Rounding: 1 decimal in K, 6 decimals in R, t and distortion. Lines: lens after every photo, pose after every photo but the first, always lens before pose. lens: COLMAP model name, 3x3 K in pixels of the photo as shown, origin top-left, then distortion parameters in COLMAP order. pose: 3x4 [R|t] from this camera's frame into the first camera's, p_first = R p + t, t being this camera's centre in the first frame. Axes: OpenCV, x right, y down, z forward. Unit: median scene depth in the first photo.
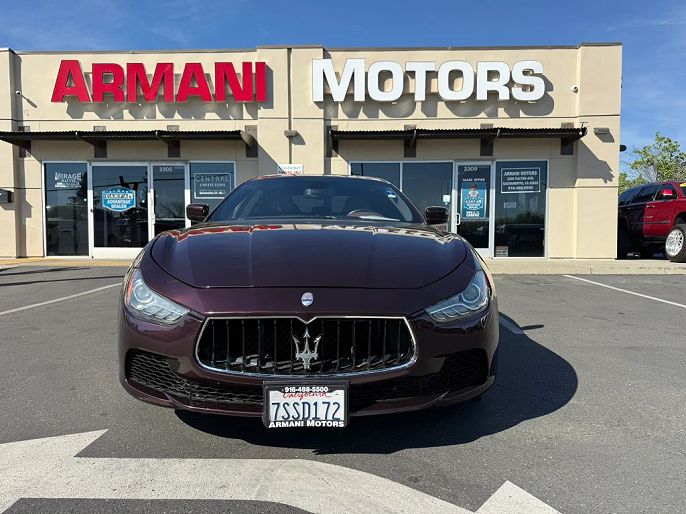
lens RADIAL K [[471.1, 0, 343.0], [0, 471.1, 257.0], [0, 0, 1]] dist [0.015035, -0.027002]
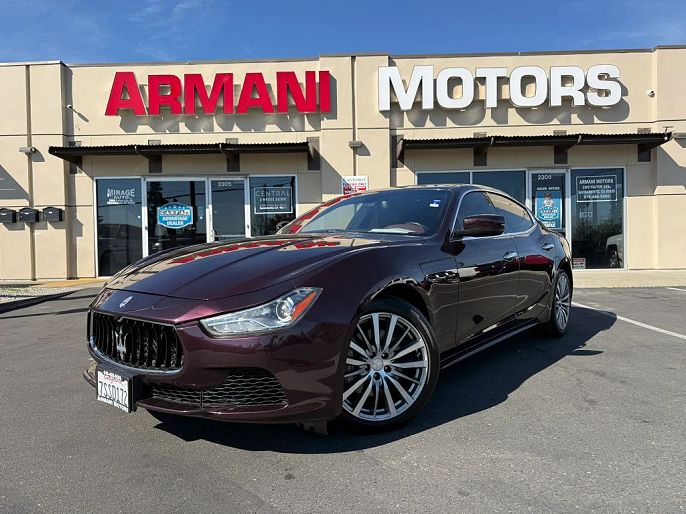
lens RADIAL K [[471.1, 0, 343.0], [0, 471.1, 257.0], [0, 0, 1]] dist [0.015035, -0.027002]
pose [[0.999845, -0.017555, 0.001604, -0.141980], [0.017597, 0.999368, -0.030879, -0.003573], [-0.001061, 0.030902, 0.999522, 0.049835]]
